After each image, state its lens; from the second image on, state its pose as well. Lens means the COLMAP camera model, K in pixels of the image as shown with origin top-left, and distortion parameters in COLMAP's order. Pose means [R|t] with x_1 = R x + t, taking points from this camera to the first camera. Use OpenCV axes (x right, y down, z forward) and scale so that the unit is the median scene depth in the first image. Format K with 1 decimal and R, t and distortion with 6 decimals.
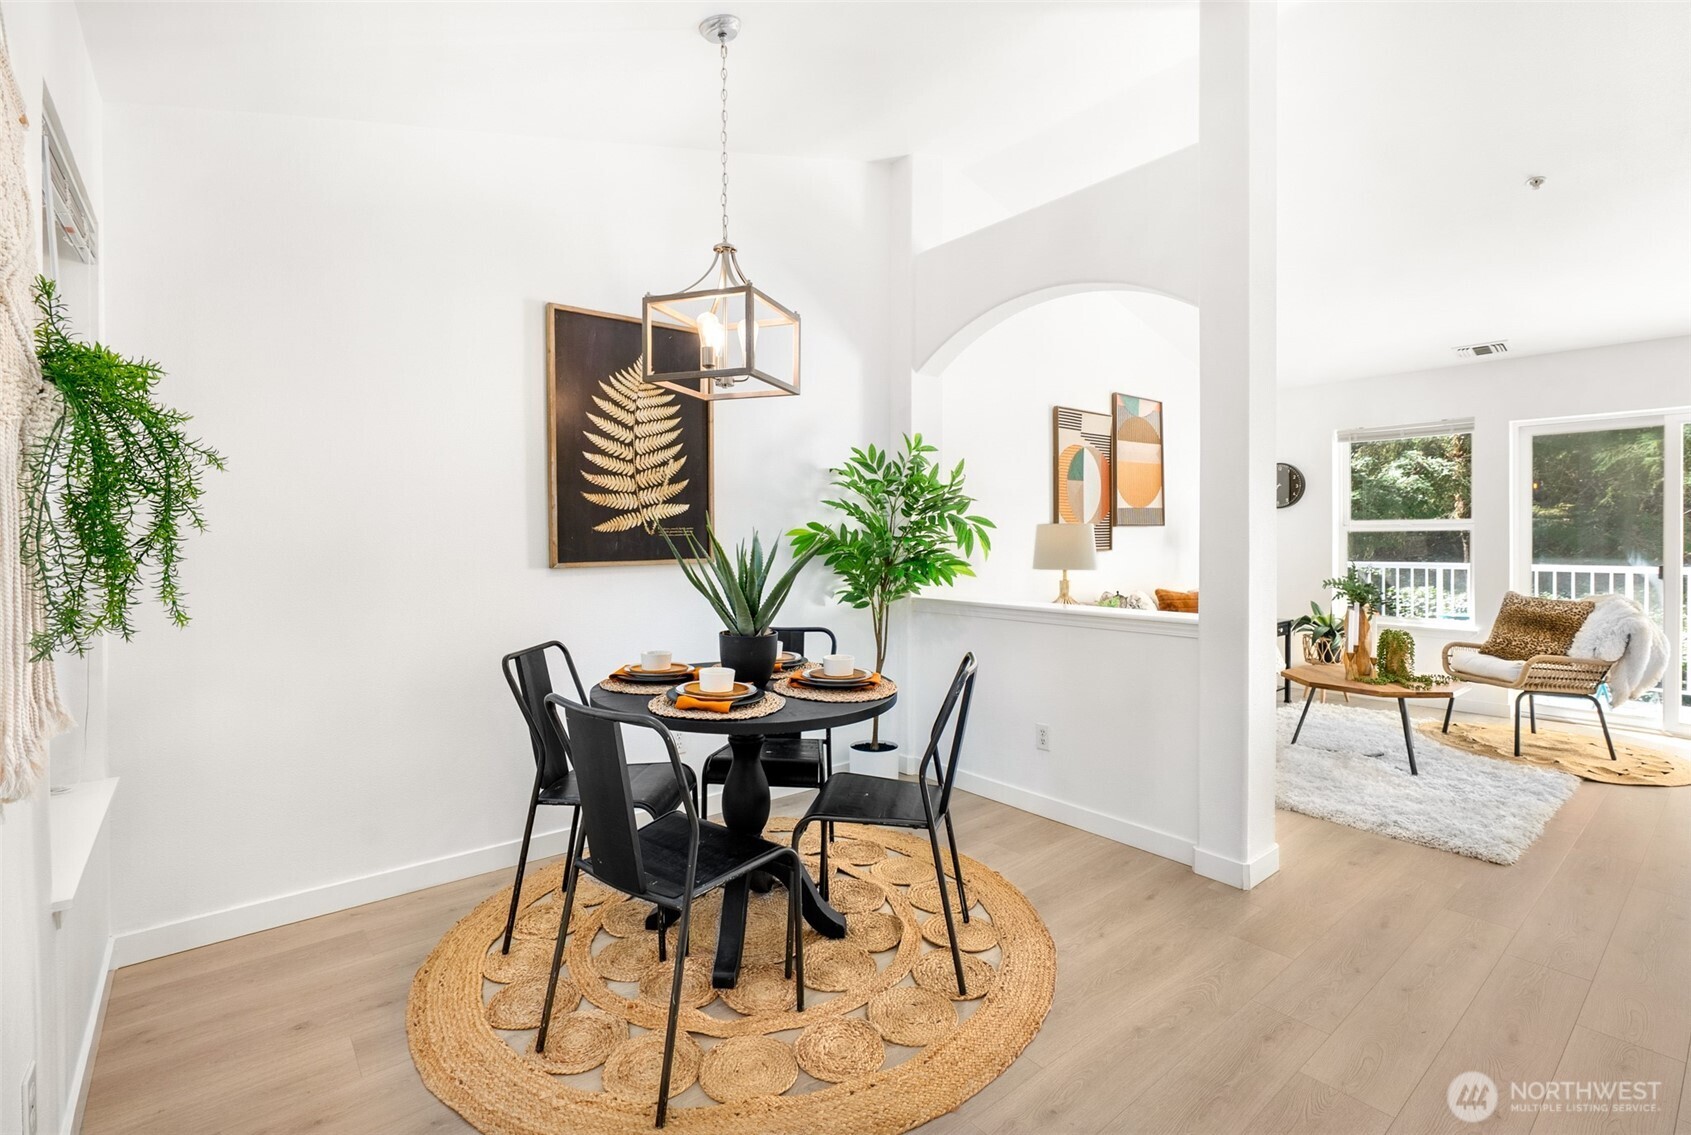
lens RADIAL K [[779.1, 0, 840.5], [0, 779.1, 545.1], [0, 0, 1]] dist [-0.002999, 0.001761]
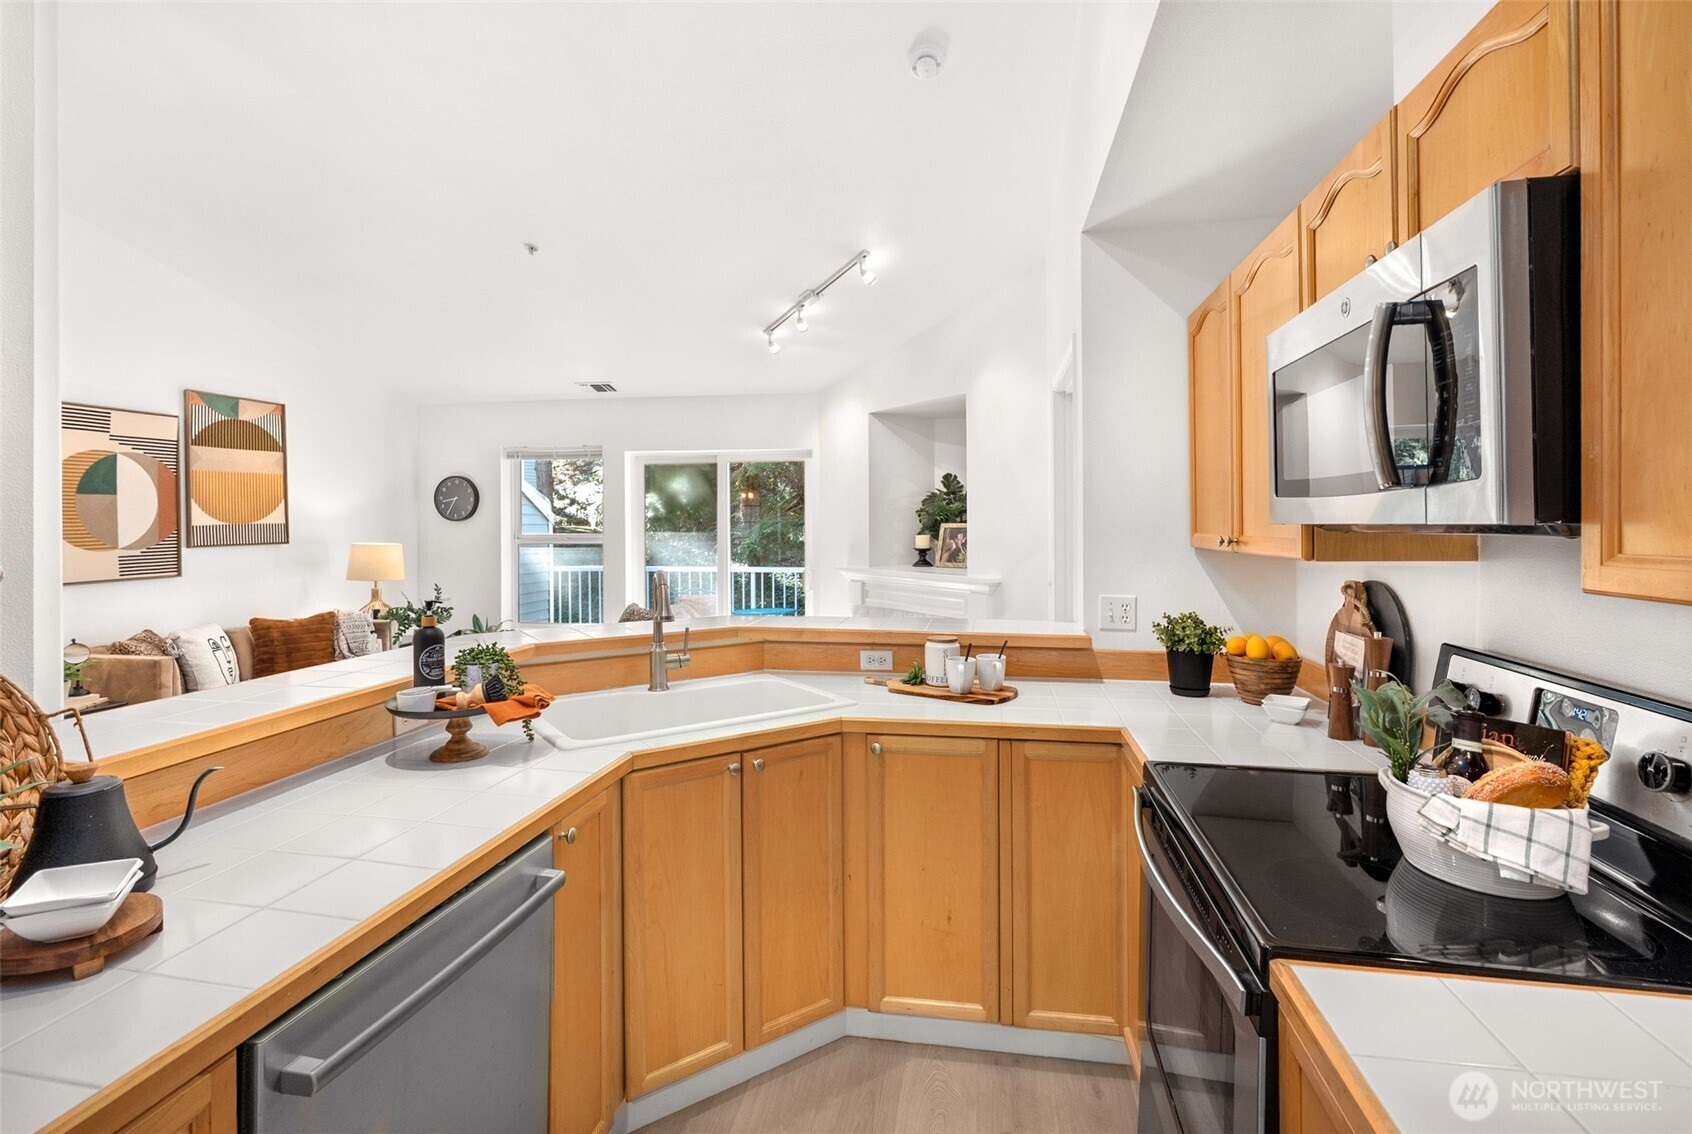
lens RADIAL K [[779.5, 0, 842.5], [0, 779.5, 523.4], [0, 0, 1]] dist [-0.002999, 0.001761]
pose [[0.761166, 0.000333, 0.648557, 0.361477], [0.005513, 0.999960, -0.006983, -0.042663], [-0.648533, 0.008891, 0.761134, -0.102791]]
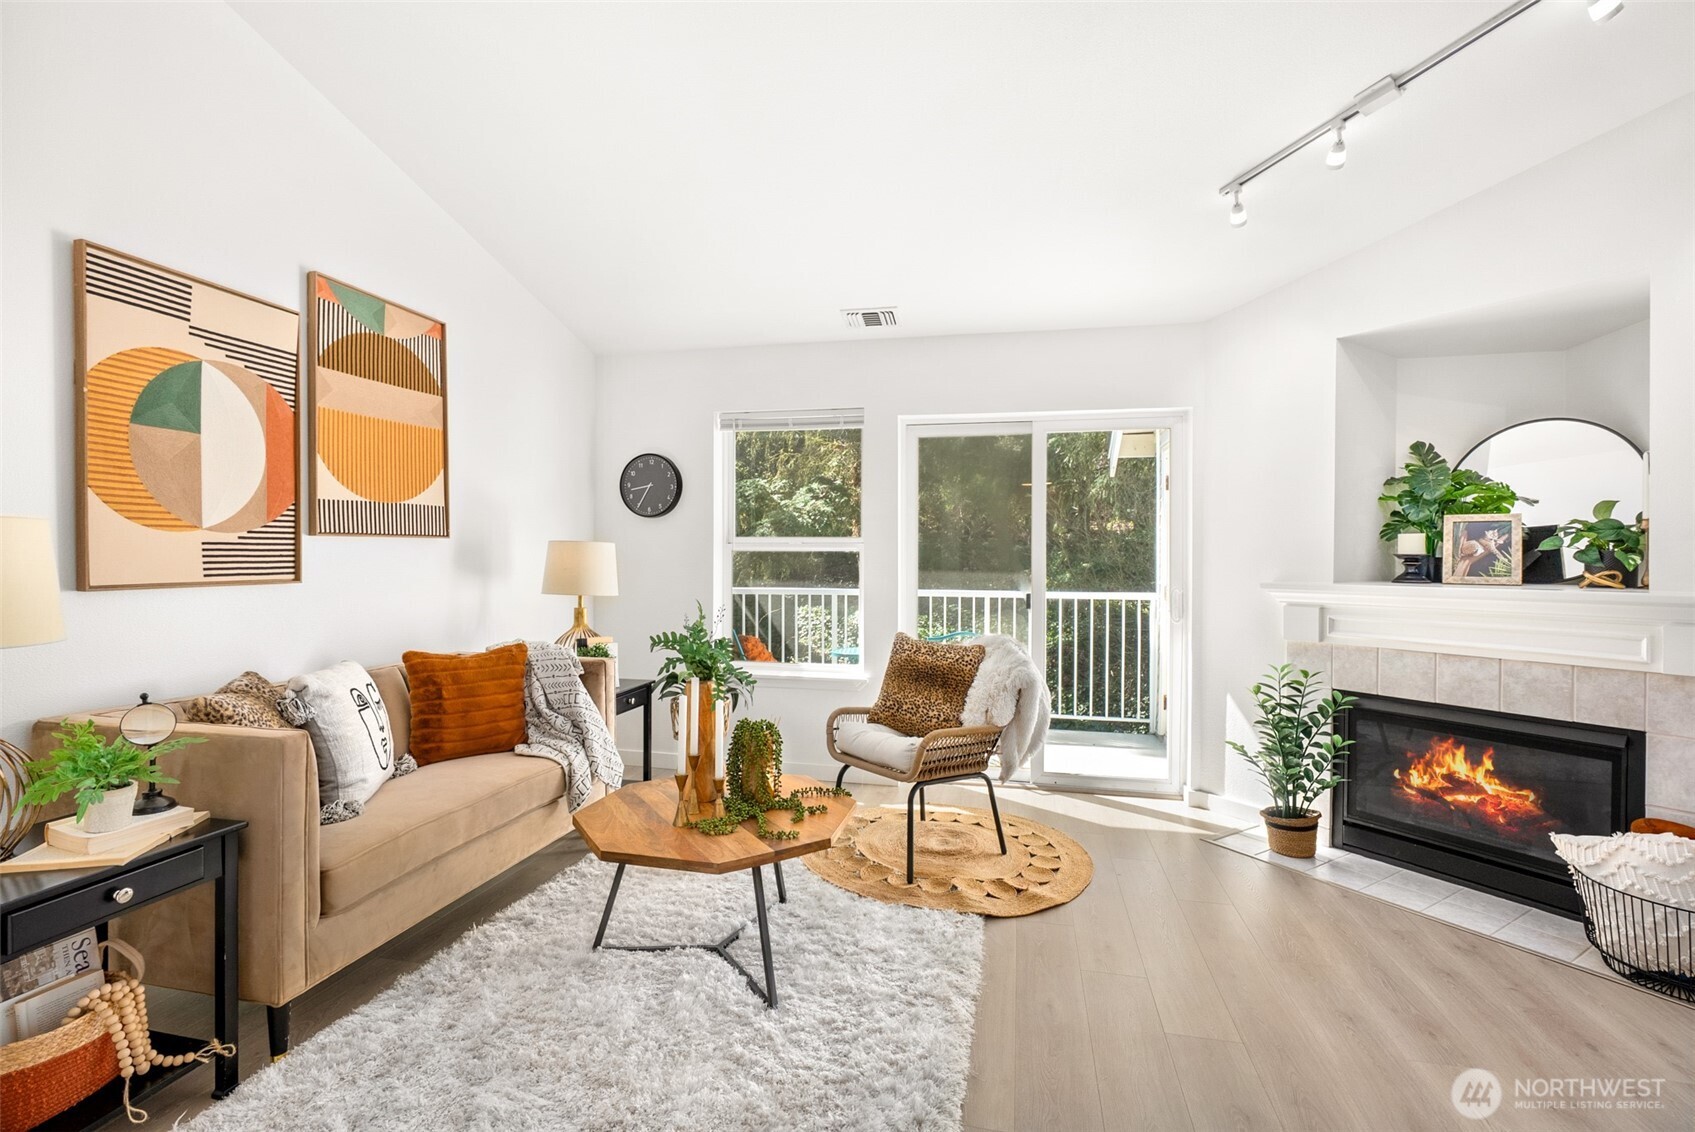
lens RADIAL K [[780.9, 0, 841.5], [0, 780.9, 555.7], [0, 0, 1]] dist [-0.002999, 0.001761]
pose [[0.795437, 0.008210, 0.605981, 0.334775], [-0.002100, 0.999940, -0.010791, -0.005937], [-0.606033, 0.007311, 0.795406, 0.405342]]
